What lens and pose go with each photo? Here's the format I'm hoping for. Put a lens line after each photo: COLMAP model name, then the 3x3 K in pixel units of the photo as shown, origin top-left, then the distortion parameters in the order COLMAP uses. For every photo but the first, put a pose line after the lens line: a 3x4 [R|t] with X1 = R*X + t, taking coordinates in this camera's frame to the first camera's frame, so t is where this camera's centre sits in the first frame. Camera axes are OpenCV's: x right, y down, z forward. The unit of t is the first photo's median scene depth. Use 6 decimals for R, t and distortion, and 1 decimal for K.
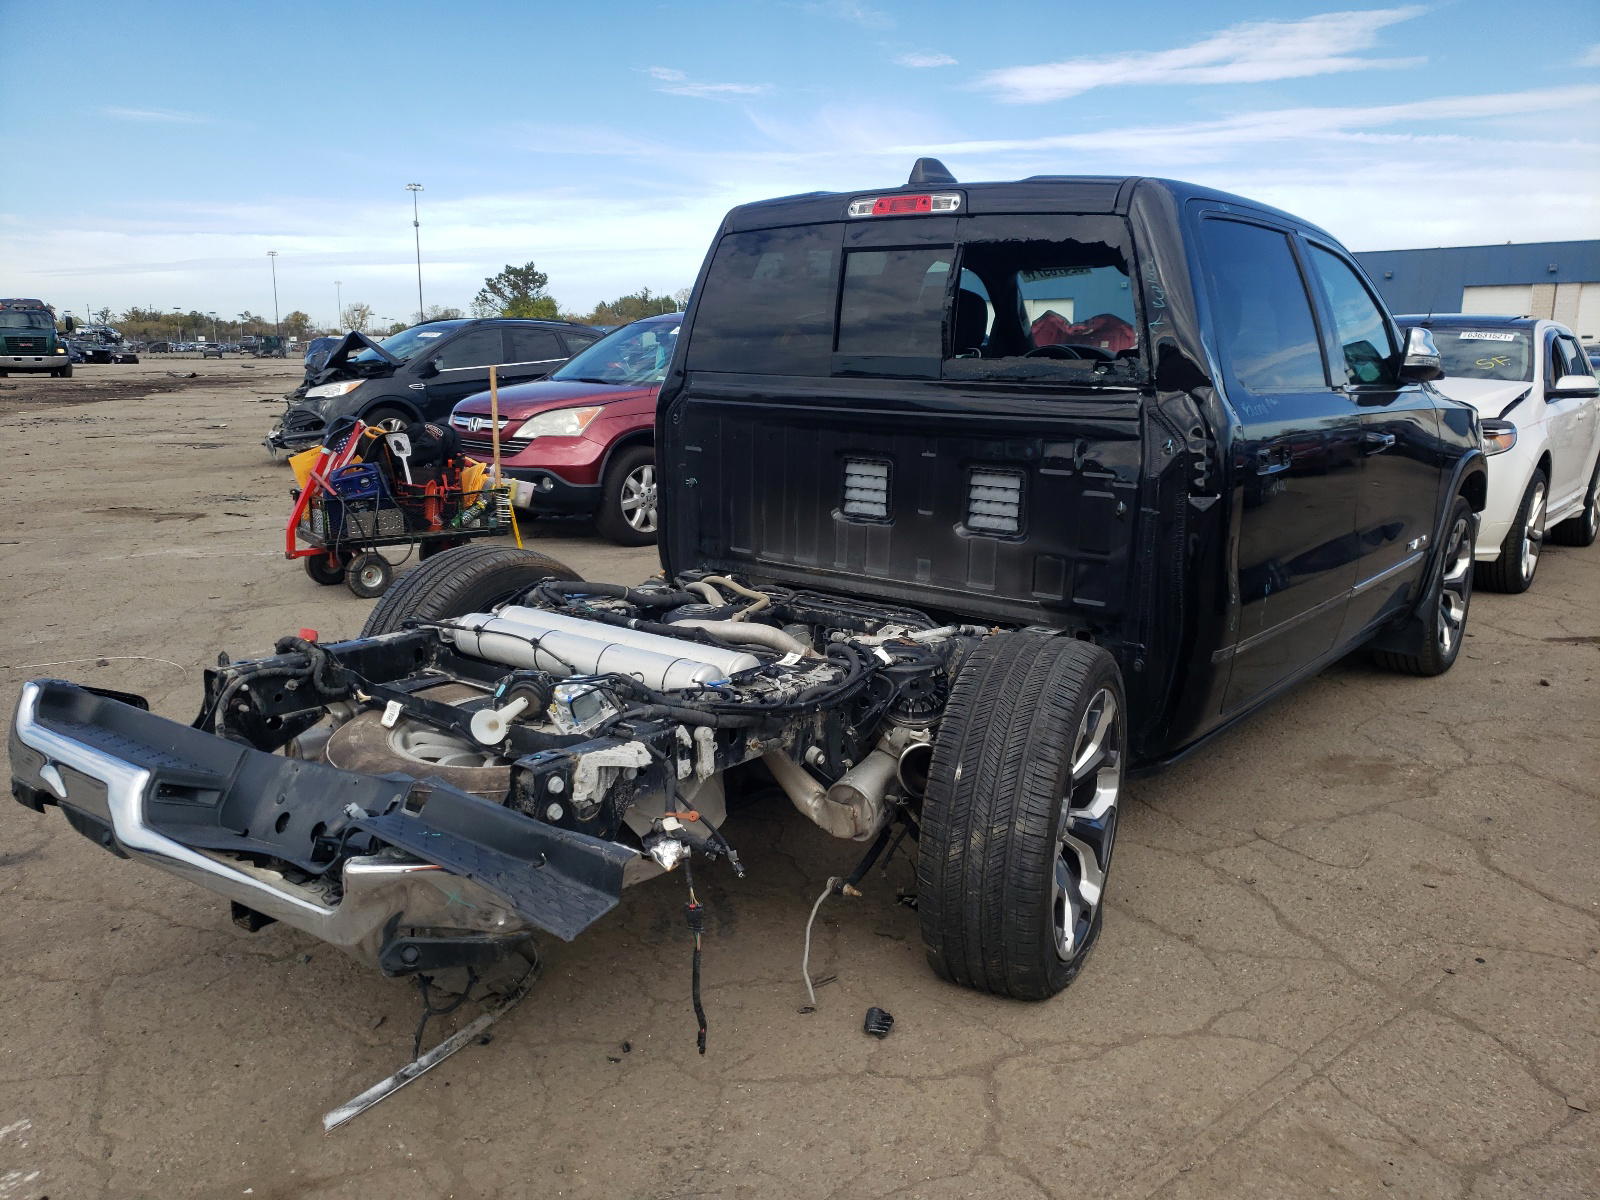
lens RADIAL K [[1221.7, 0, 803.2], [0, 1221.7, 594.7], [0, 0, 1]] dist [-0.023828, 0.001491]
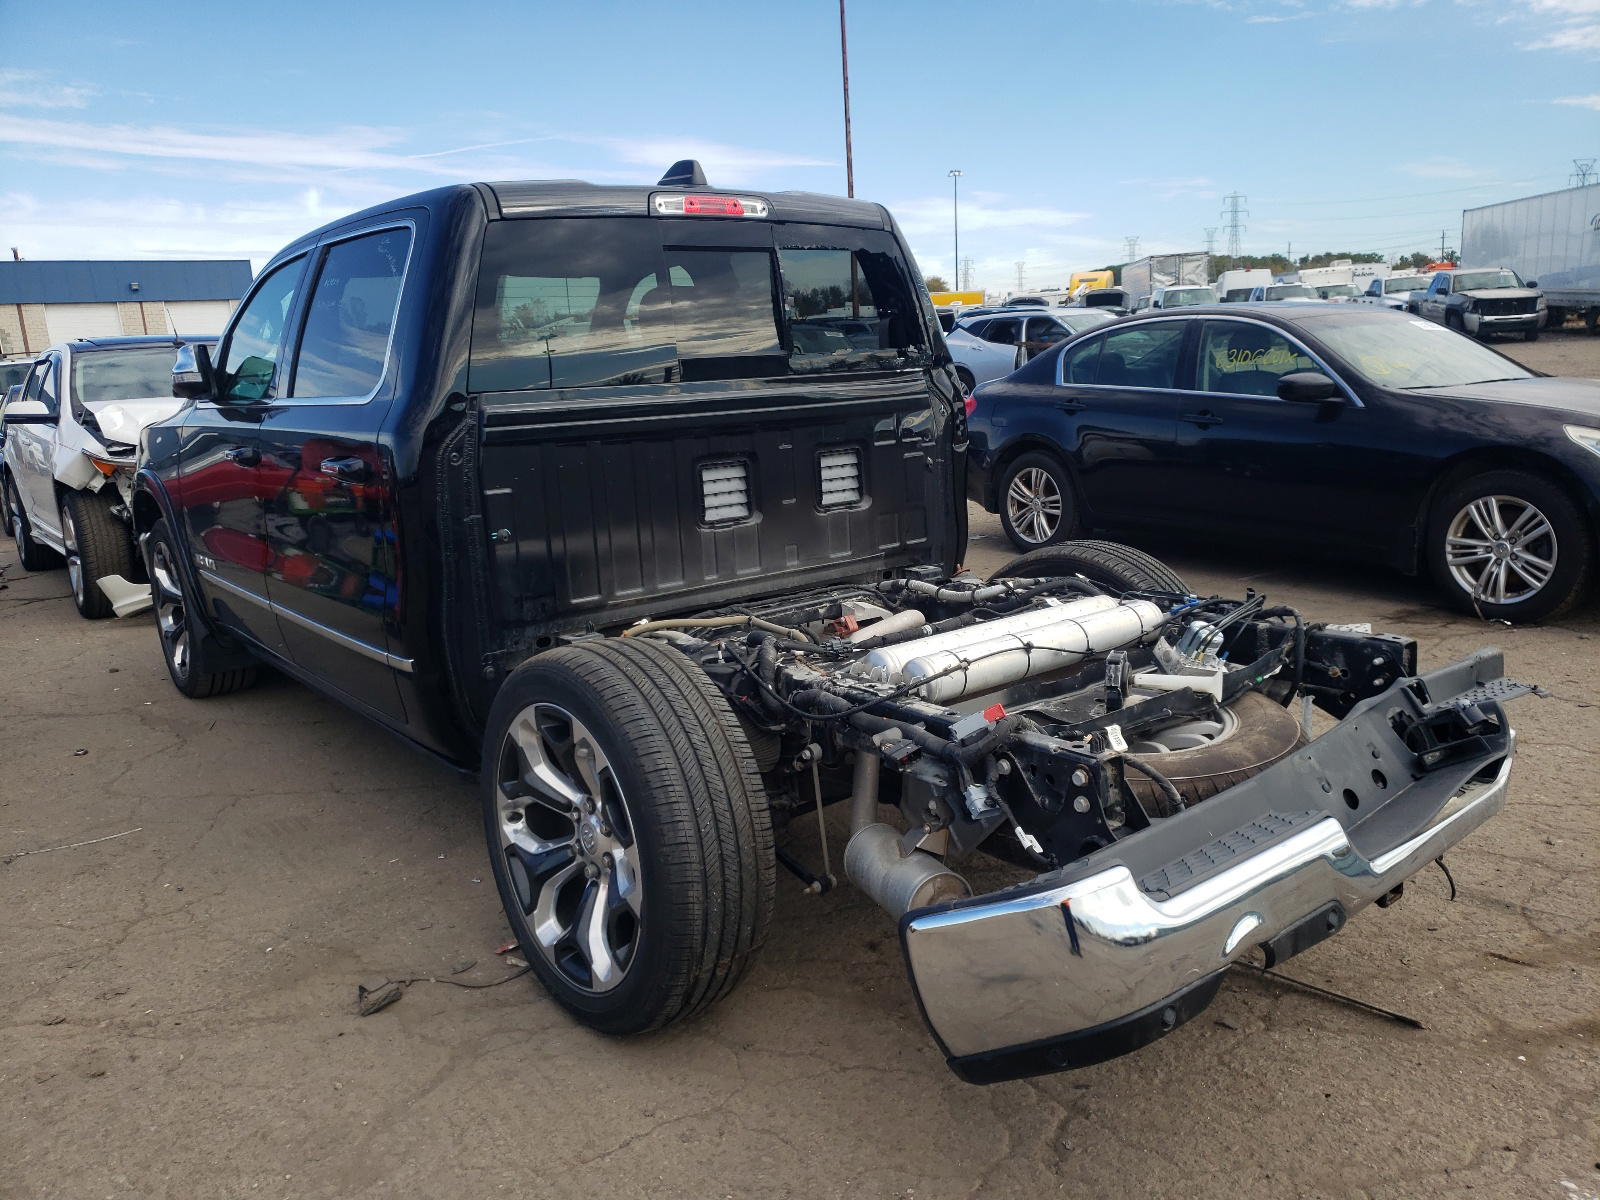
lens RADIAL K [[1221.7, 0, 804.3], [0, 1221.7, 606.2], [0, 0, 1]] dist [-0.023828, 0.001491]
pose [[0.271510, -0.226515, 0.935400, -0.928040], [0.242844, 0.956585, 0.161157, -0.151266], [-0.931294, 0.183400, 0.314730, 0.686847]]
